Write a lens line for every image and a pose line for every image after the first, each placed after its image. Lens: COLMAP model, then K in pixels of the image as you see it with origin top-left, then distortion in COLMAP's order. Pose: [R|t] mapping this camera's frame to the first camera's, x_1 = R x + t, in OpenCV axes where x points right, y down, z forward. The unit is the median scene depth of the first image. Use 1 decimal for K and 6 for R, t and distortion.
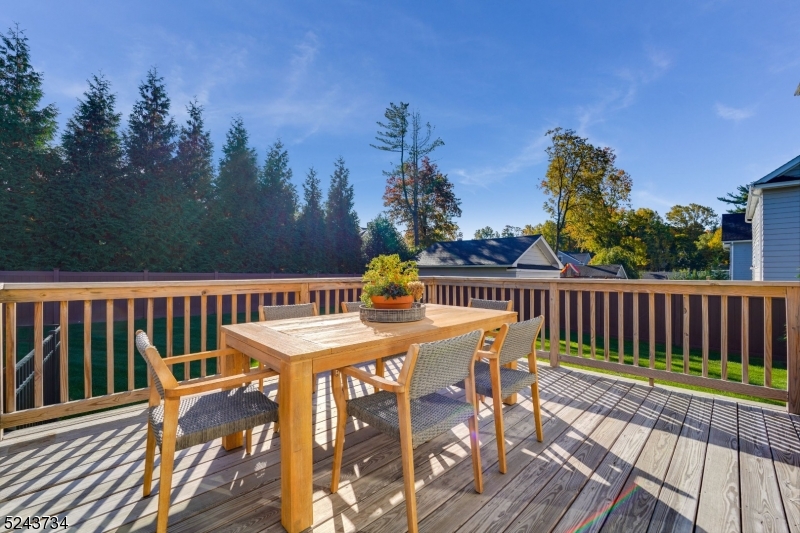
lens RADIAL K [[322.4, 0, 401.4], [0, 322.4, 270.9], [0, 0, 1]] dist [-0.011069, -0.000126]
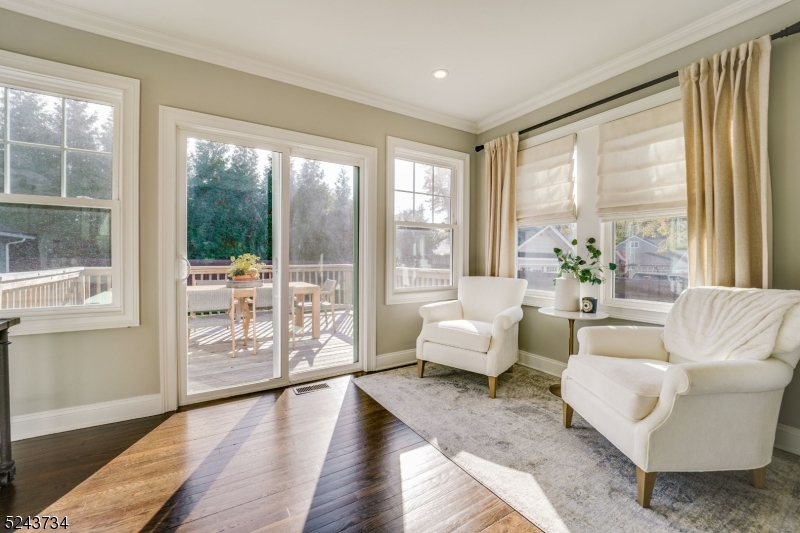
lens RADIAL K [[328.7, 0, 400.9], [0, 328.7, 261.4], [0, 0, 1]] dist [-0.011507, -0.000229]
pose [[0.979071, 0.007346, -0.203385, 0.234999], [-0.005127, 0.999921, 0.011434, -0.006797], [0.203453, -0.010152, 0.979032, -0.134755]]
